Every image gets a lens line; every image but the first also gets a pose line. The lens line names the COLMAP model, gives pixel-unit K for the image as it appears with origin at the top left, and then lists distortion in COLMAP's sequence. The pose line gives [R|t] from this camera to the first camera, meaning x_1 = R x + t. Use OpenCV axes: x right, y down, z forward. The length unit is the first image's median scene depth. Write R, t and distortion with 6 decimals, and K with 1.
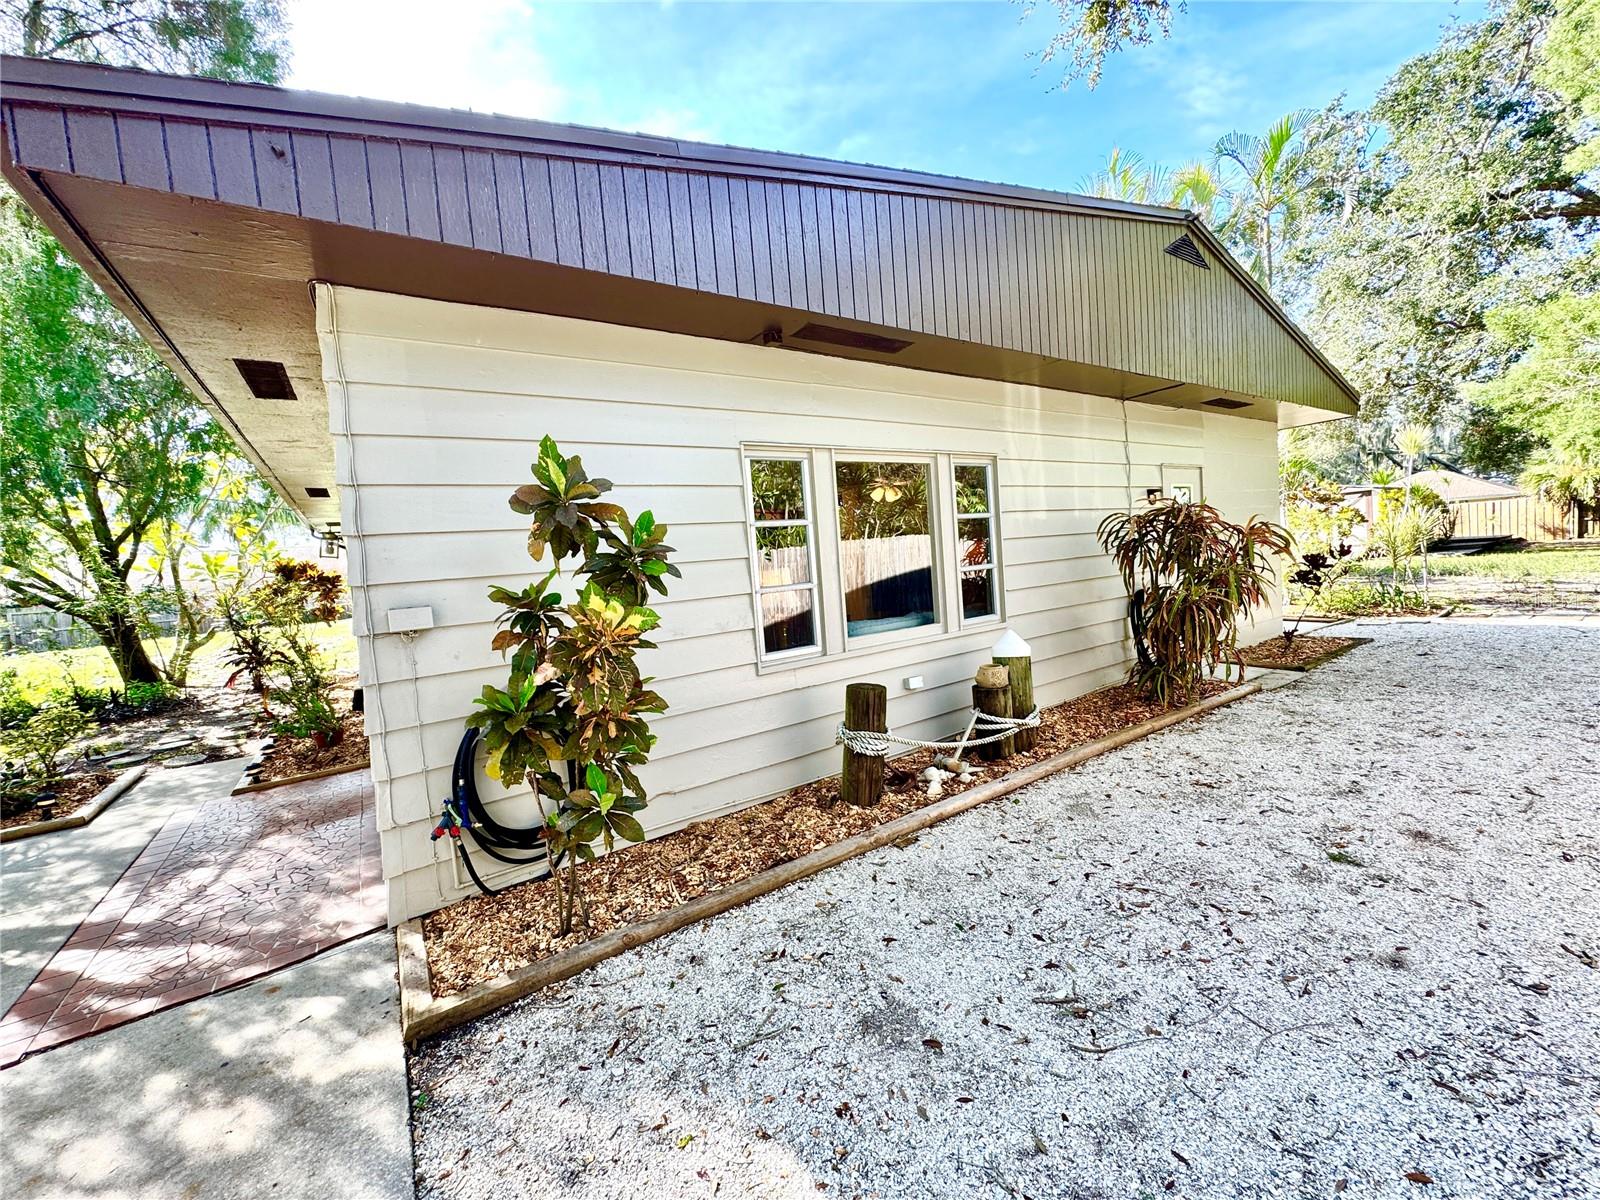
lens RADIAL K [[636.0, 0, 802.5], [0, 636.0, 598.4], [0, 0, 1]] dist [-0.001978, 0.000651]
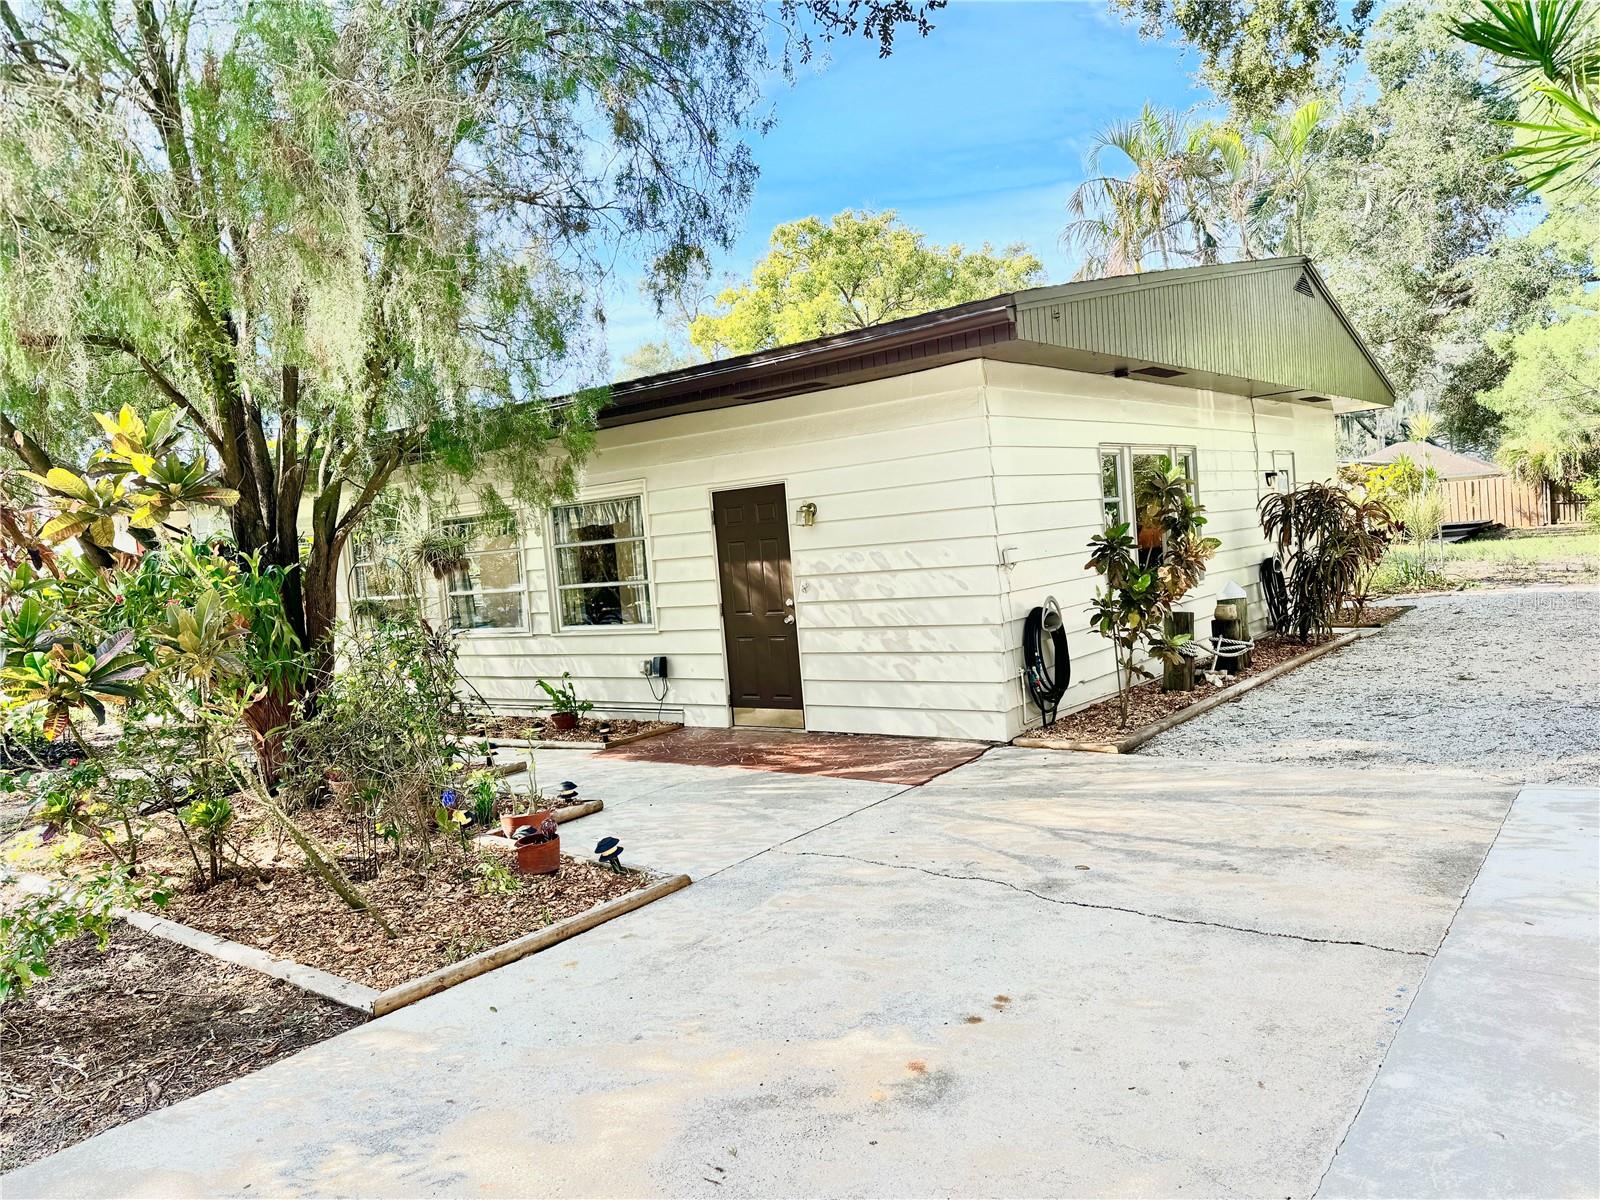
lens RADIAL K [[1123.1, 0, 798.7], [0, 1123.1, 602.9], [0, 0, 1]] dist [0.012035, -0.002890]
pose [[0.956688, -0.020668, 0.290380, -0.498542], [0.029584, 0.999215, -0.026346, 0.054000], [-0.289608, 0.033795, 0.956549, -0.405807]]
